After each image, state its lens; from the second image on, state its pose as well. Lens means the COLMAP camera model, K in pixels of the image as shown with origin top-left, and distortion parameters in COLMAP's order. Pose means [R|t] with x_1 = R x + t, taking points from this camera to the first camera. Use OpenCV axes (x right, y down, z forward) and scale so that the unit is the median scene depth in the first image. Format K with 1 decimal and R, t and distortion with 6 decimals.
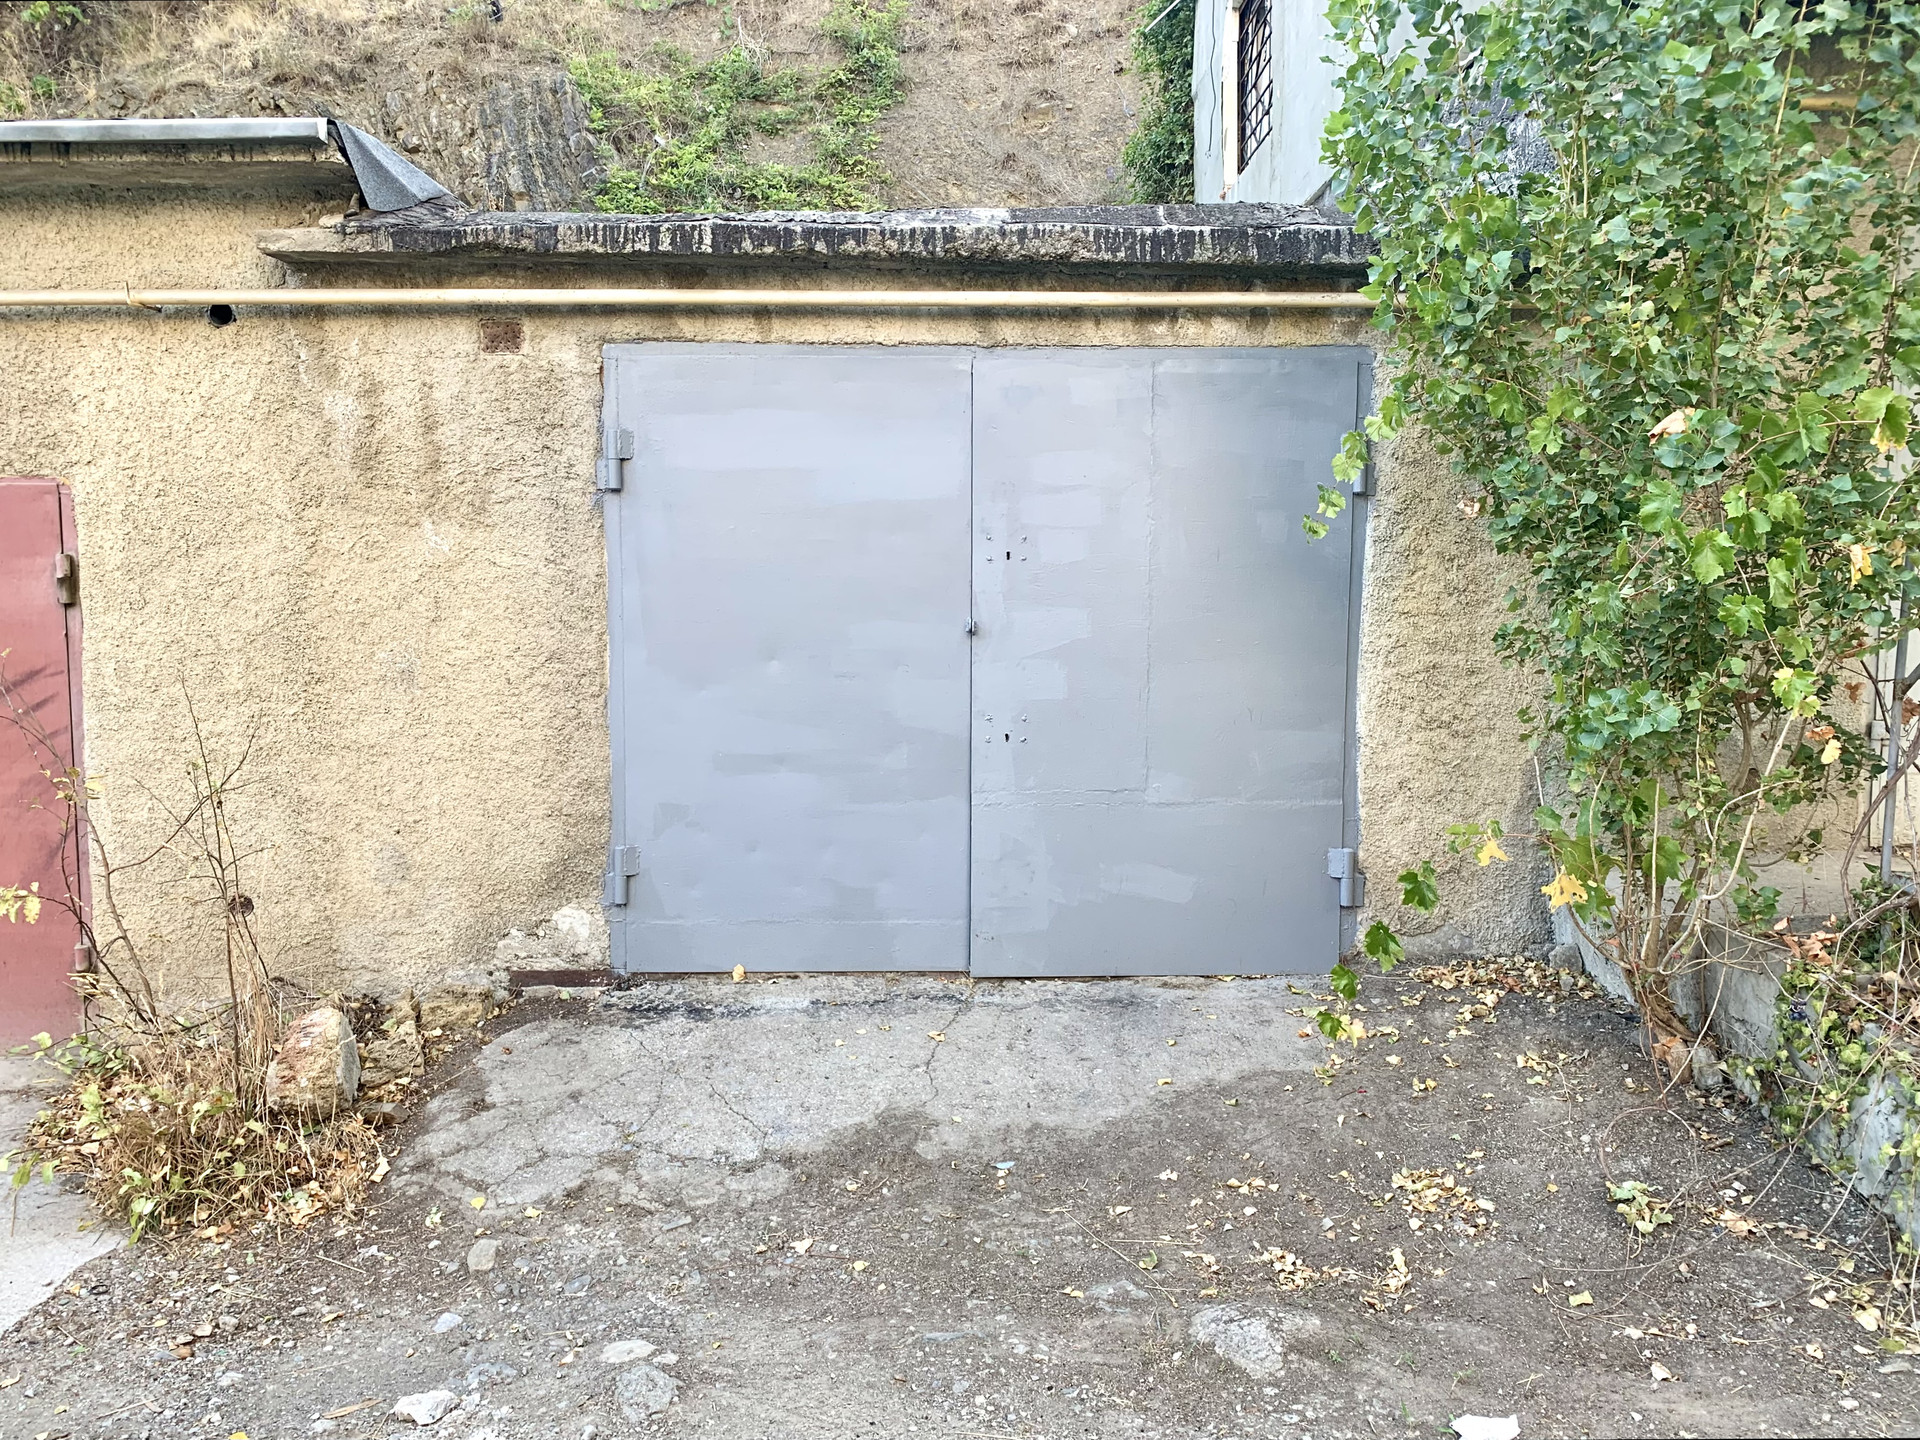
lens RADIAL K [[1475.1, 0, 973.1], [0, 1475.1, 723.7], [0, 0, 1]] dist [0.033542, -0.025730]
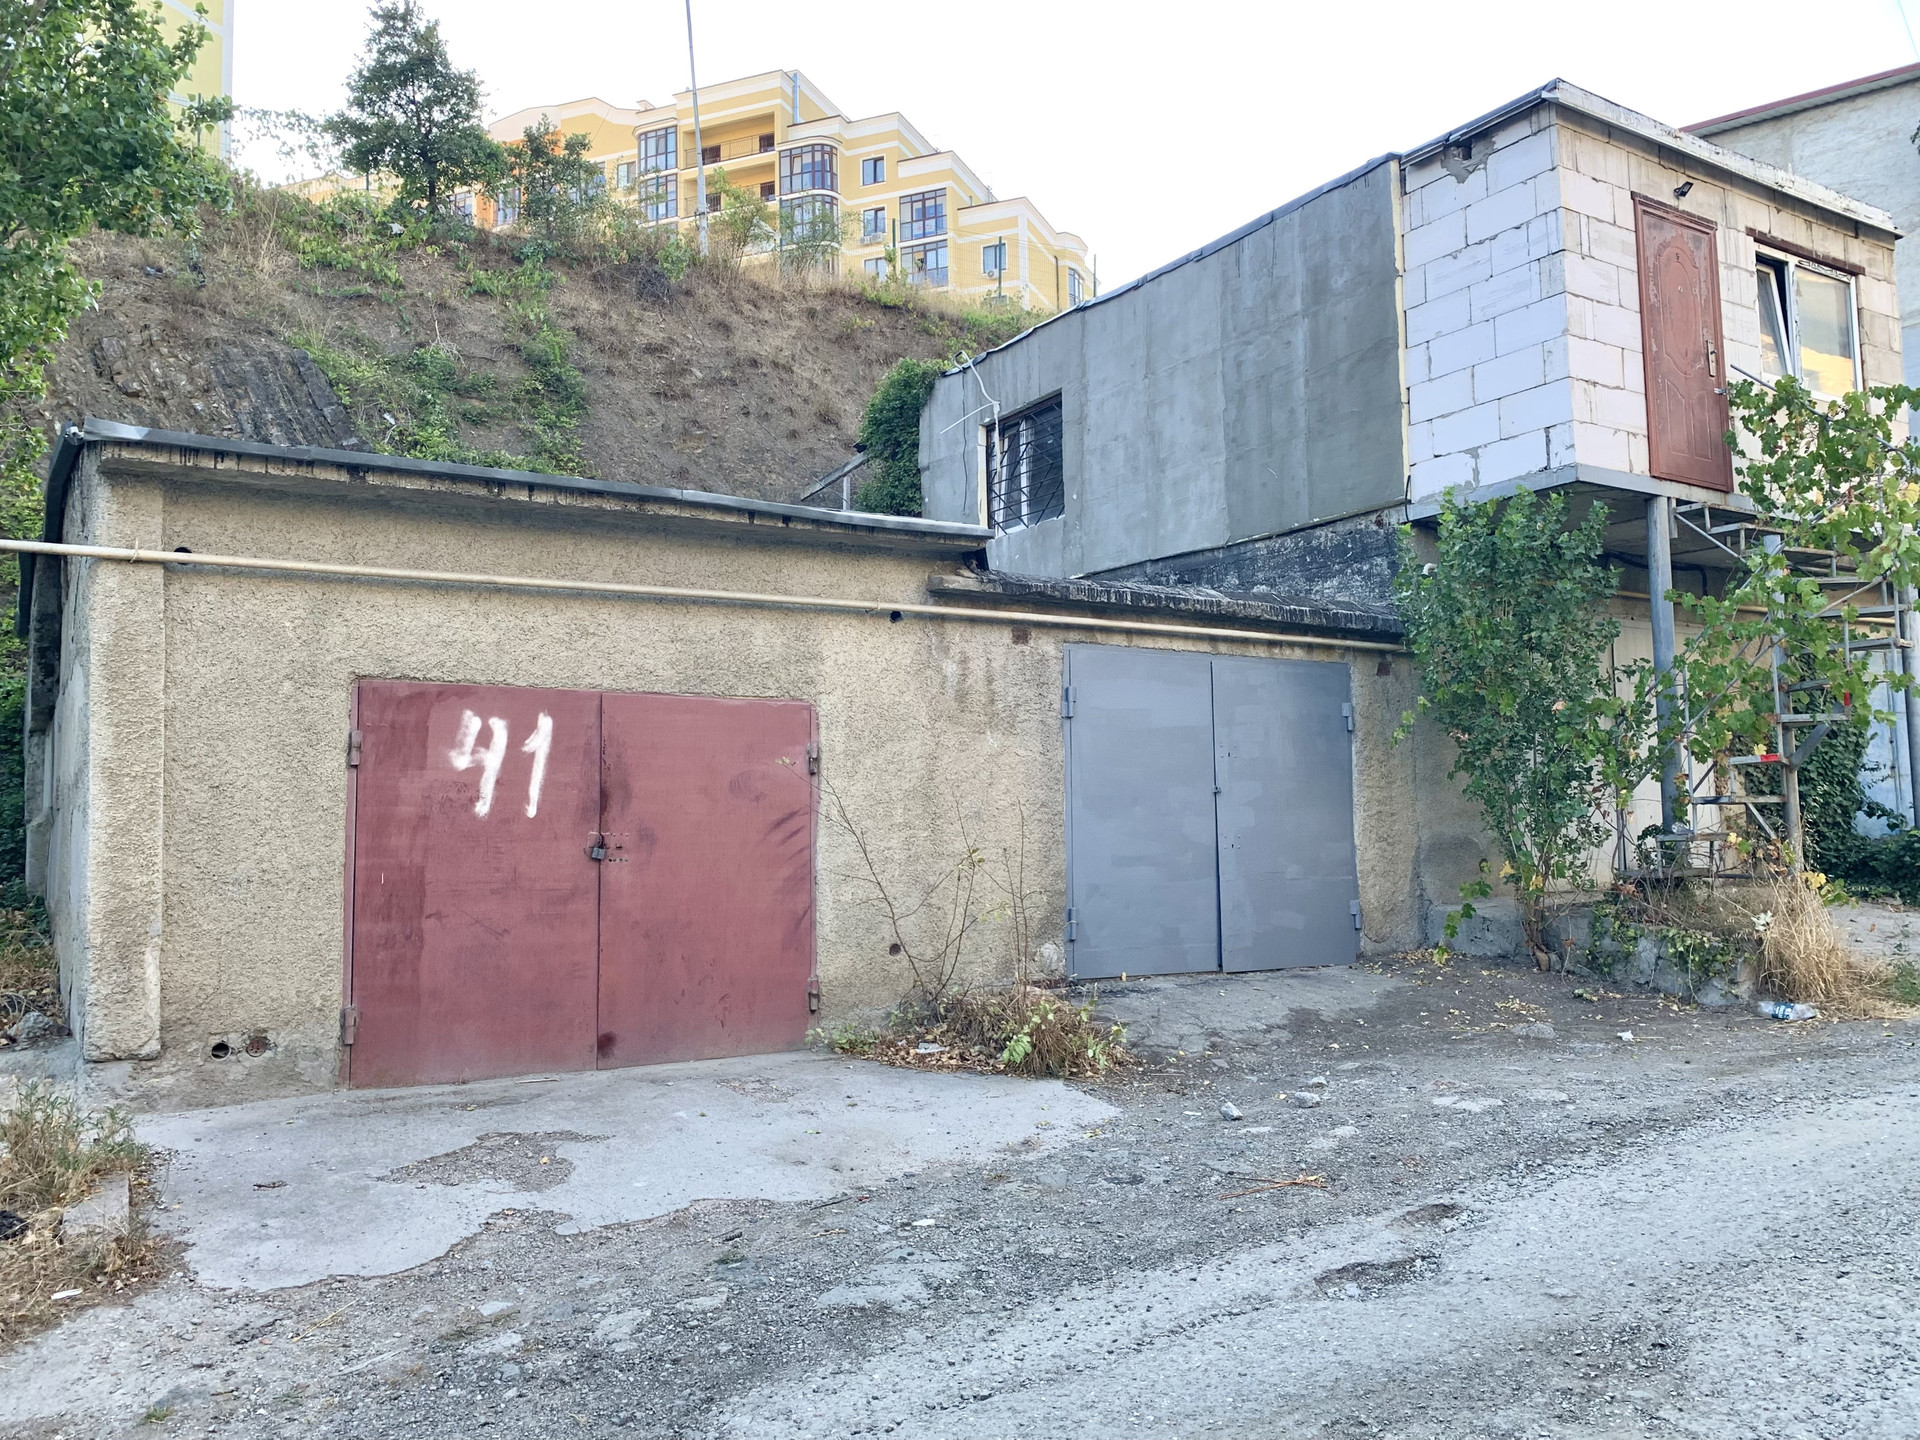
lens RADIAL K [[1501.0, 0, 1007.5], [0, 1501.0, 684.5], [0, 0, 1]] dist [0.097207, -0.097120]
pose [[0.851326, 0.044161, 0.522775, -1.377673], [0.059745, 0.981808, -0.180230, 0.150879], [-0.521224, 0.184668, 0.833201, -0.606517]]
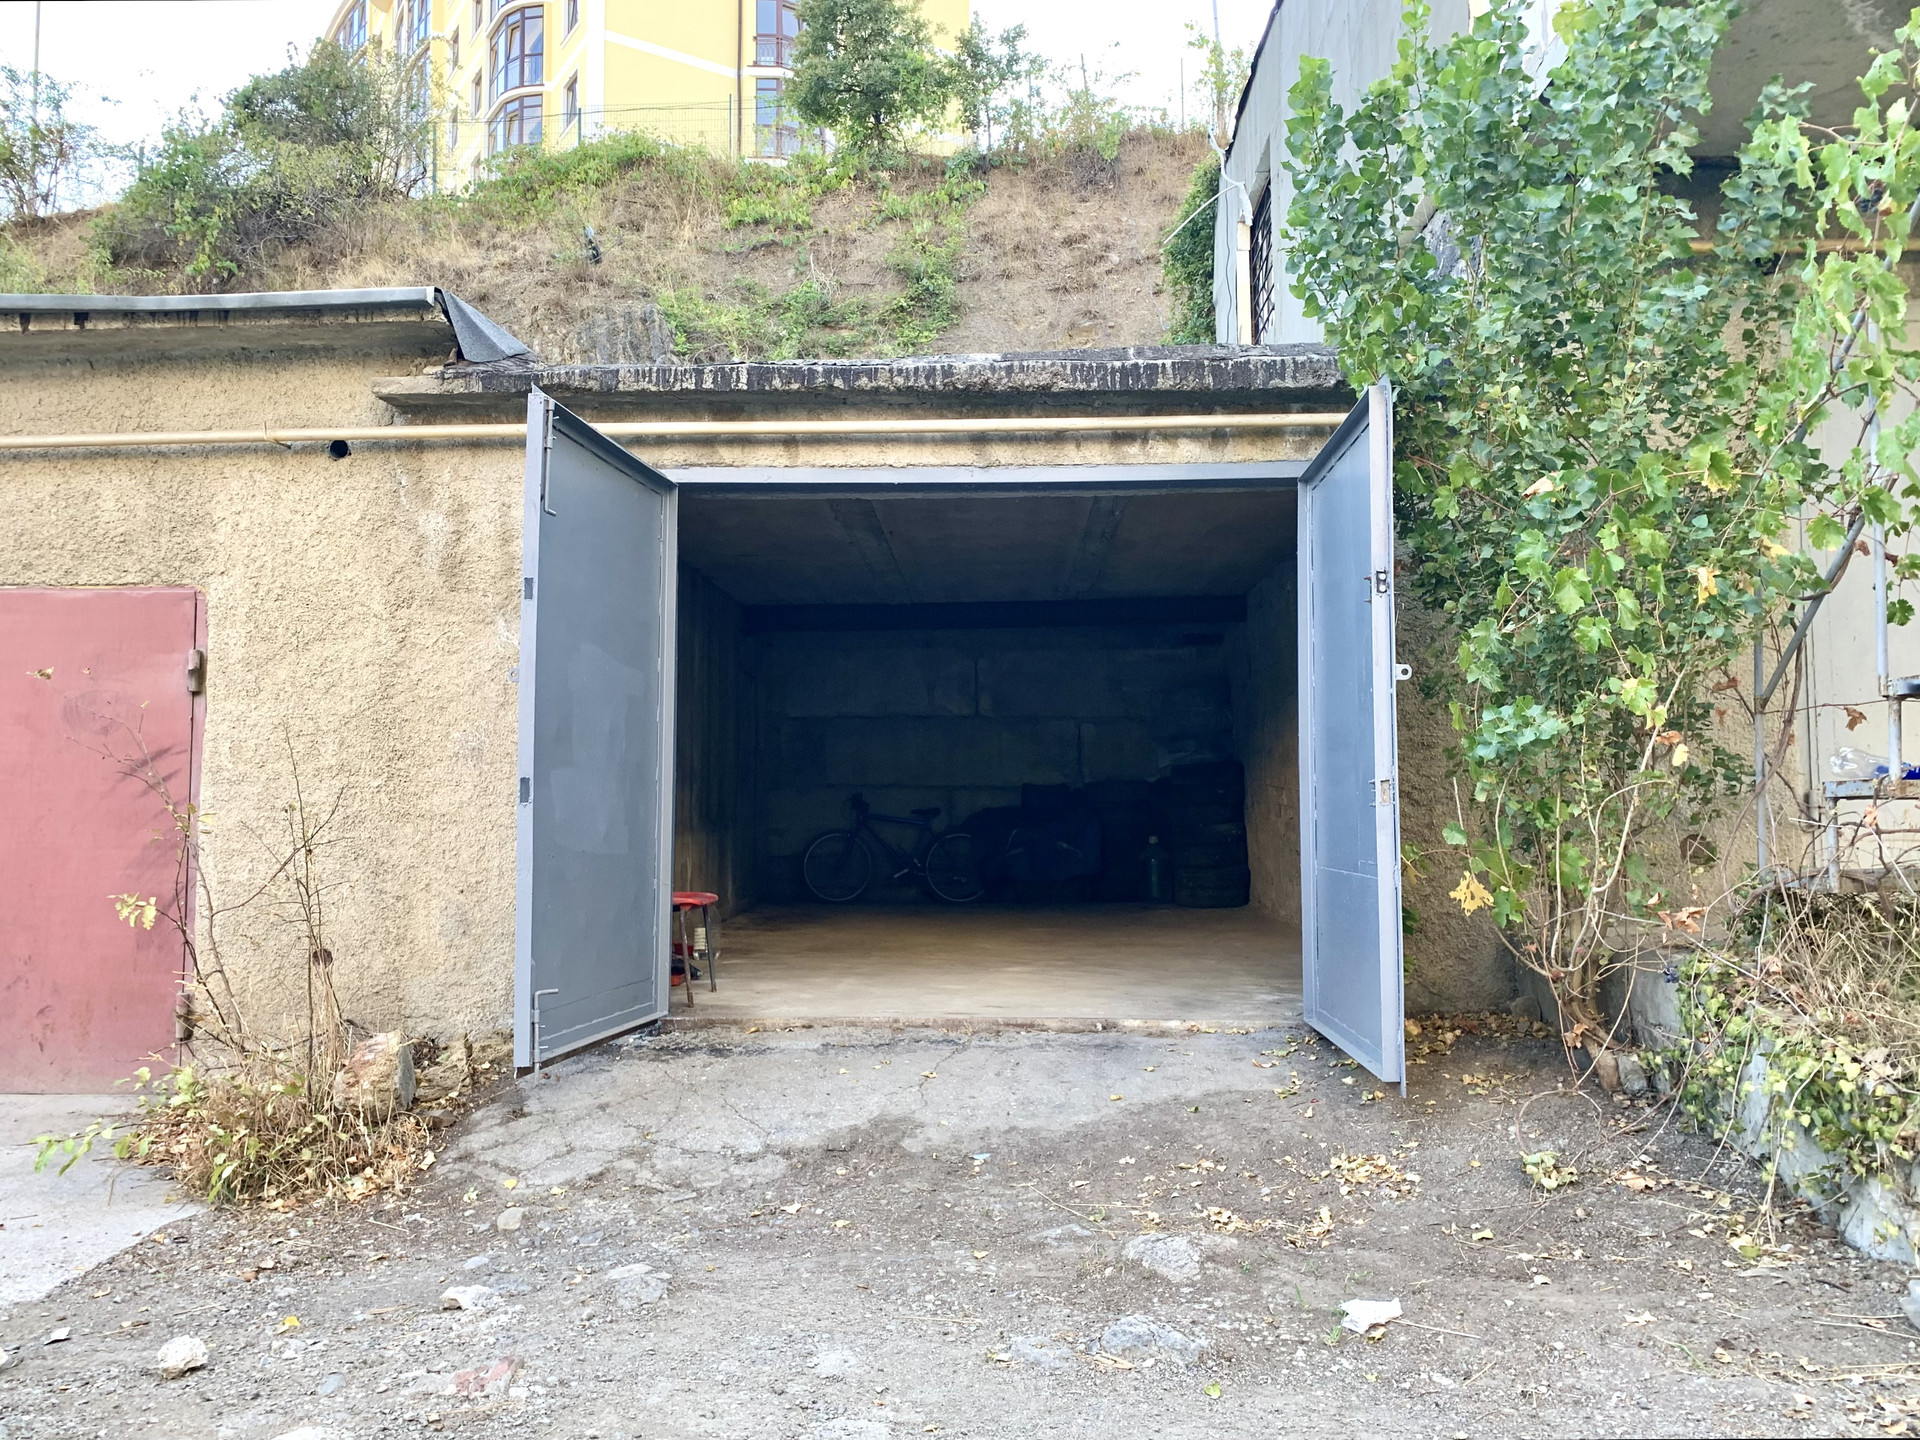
lens RADIAL K [[1472.6, 0, 960.0], [0, 1472.6, 720.0], [0, 0, 1]] dist [0.062724, -0.091821]
pose [[0.998112, -0.007875, -0.060912, 0.062990], [-0.001408, 0.988551, -0.150879, 0.120039], [0.061403, 0.150680, 0.986674, -0.114082]]
